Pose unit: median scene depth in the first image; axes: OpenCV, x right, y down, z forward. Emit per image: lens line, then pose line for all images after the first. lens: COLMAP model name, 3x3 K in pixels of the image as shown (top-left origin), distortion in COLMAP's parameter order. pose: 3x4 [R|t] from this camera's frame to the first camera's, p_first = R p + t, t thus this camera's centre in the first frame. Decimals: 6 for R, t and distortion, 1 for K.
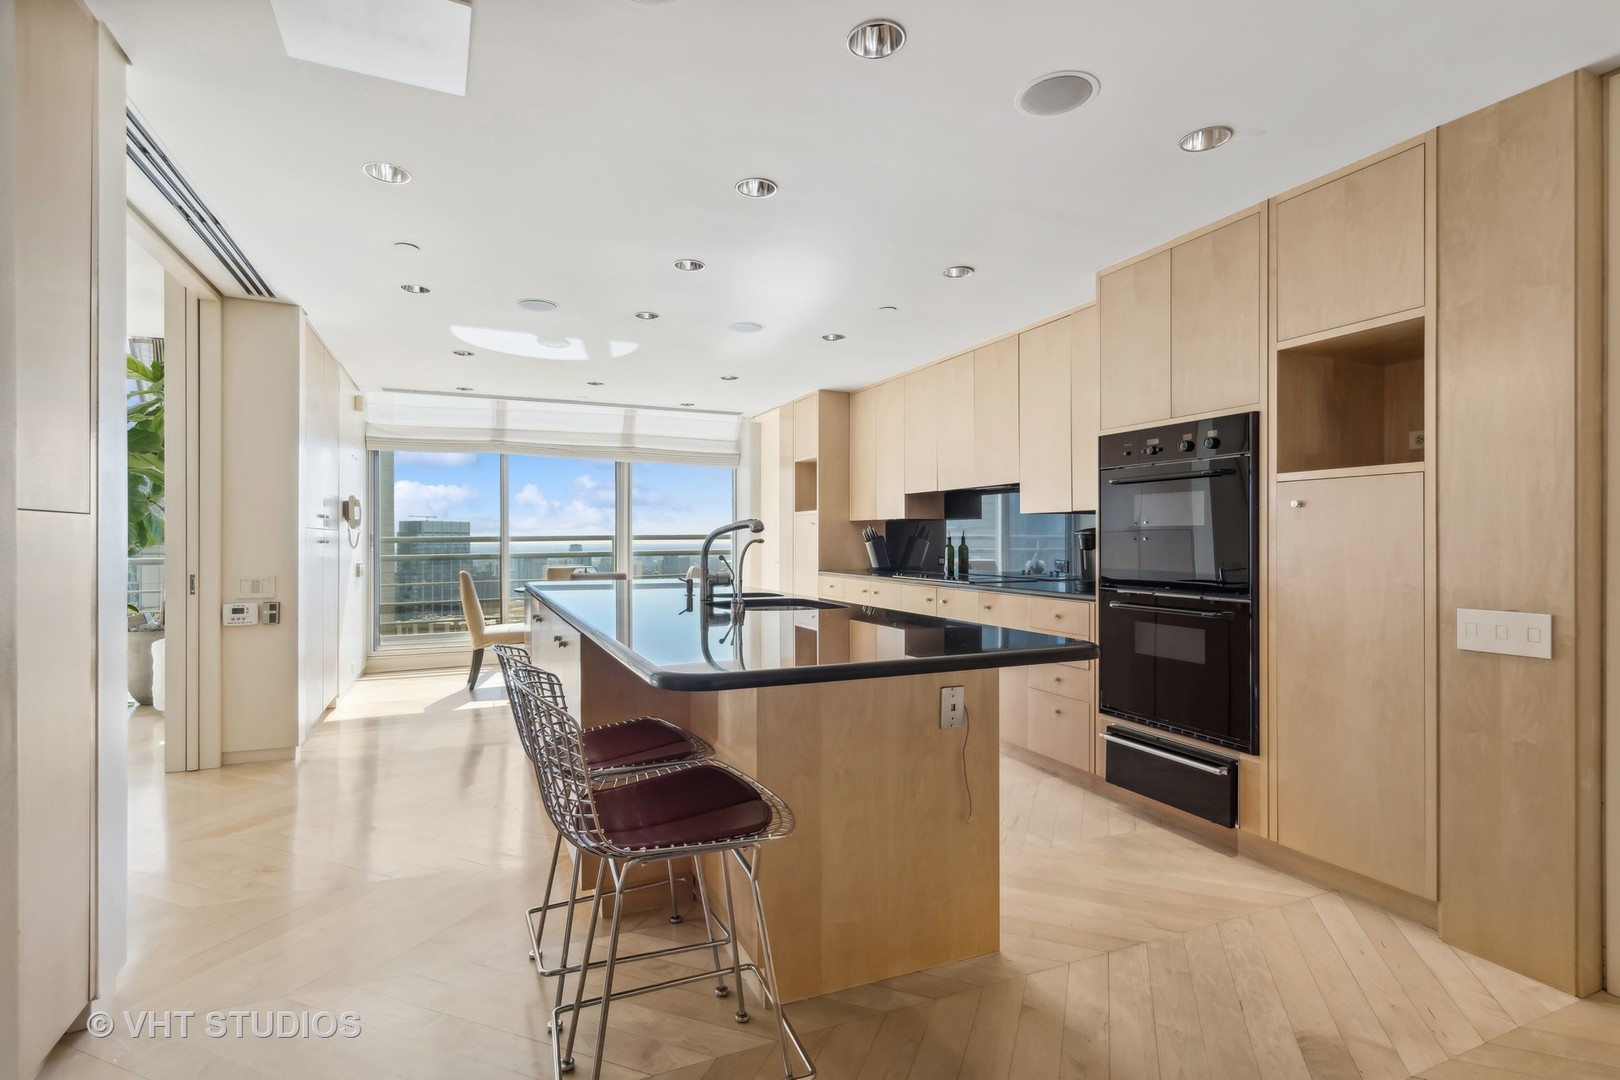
lens RADIAL K [[742.2, 0, 810.0], [0, 742.2, 540.0], [0, 0, 1]] dist [-0.001292, -0.000141]
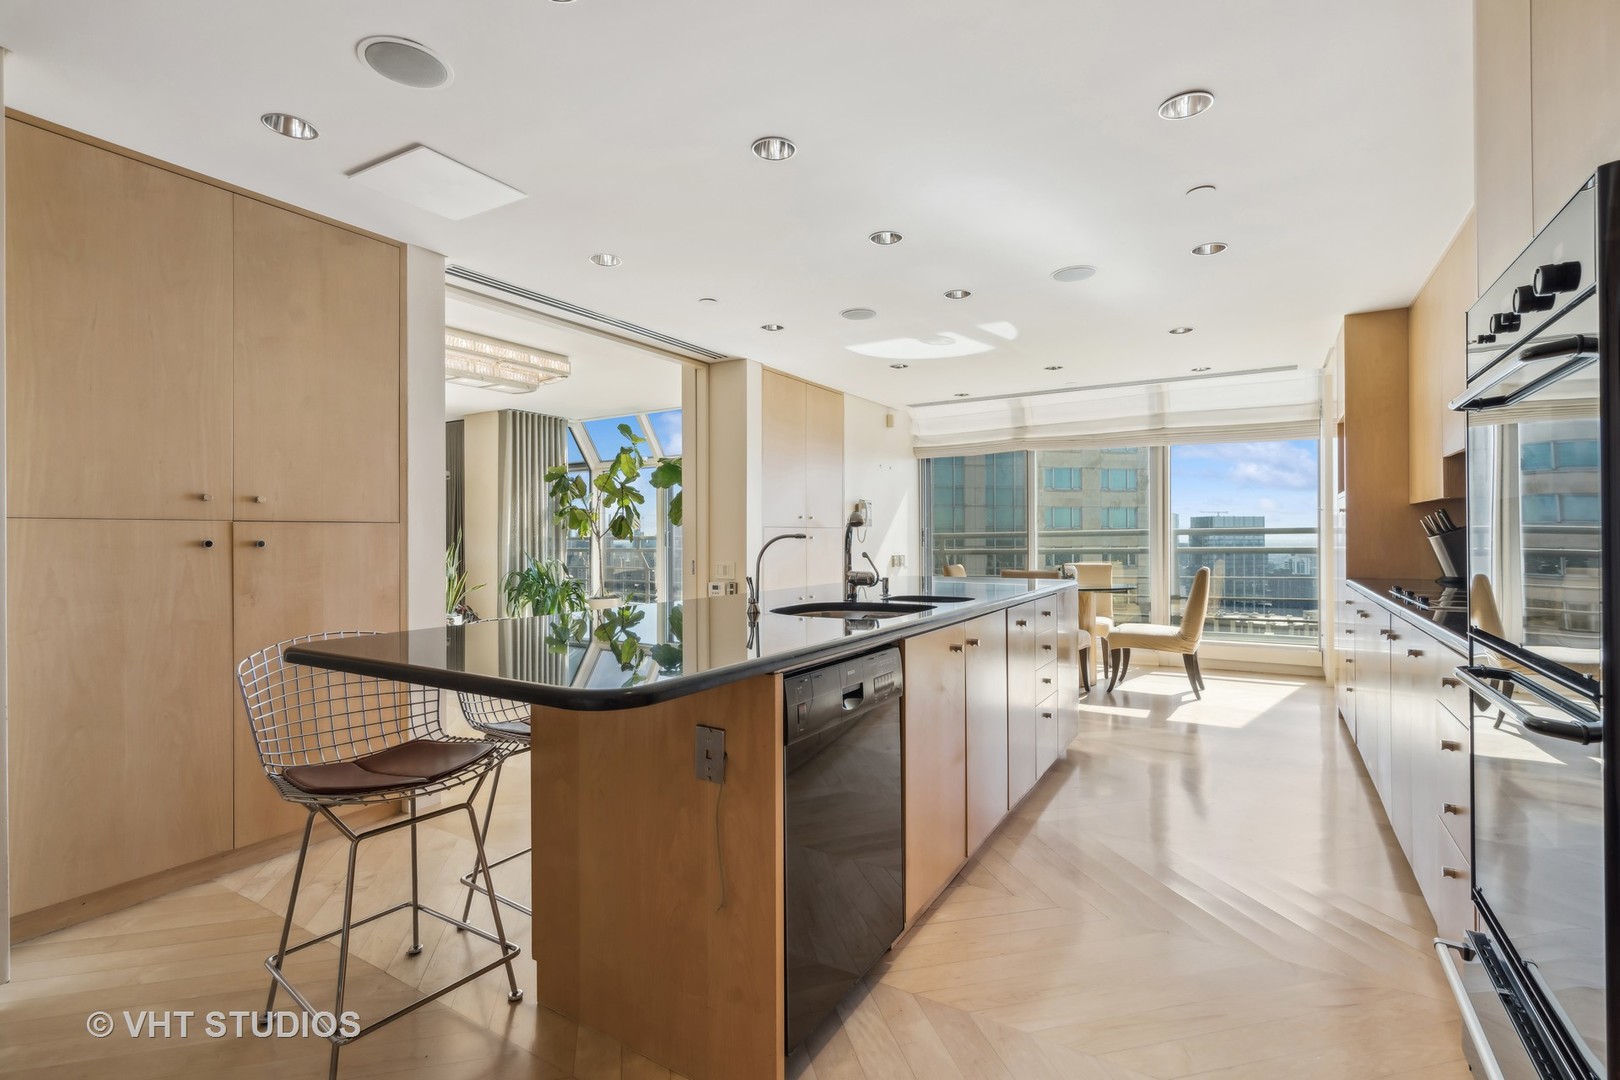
lens RADIAL K [[742.2, 0, 810.0], [0, 742.2, 540.0], [0, 0, 1]] dist [-0.001292, -0.000141]
pose [[0.585389, 0.003440, -0.810745, 0.383245], [0.001381, 0.999985, 0.005241, -0.000311], [0.810751, -0.004188, 0.585376, 0.275838]]
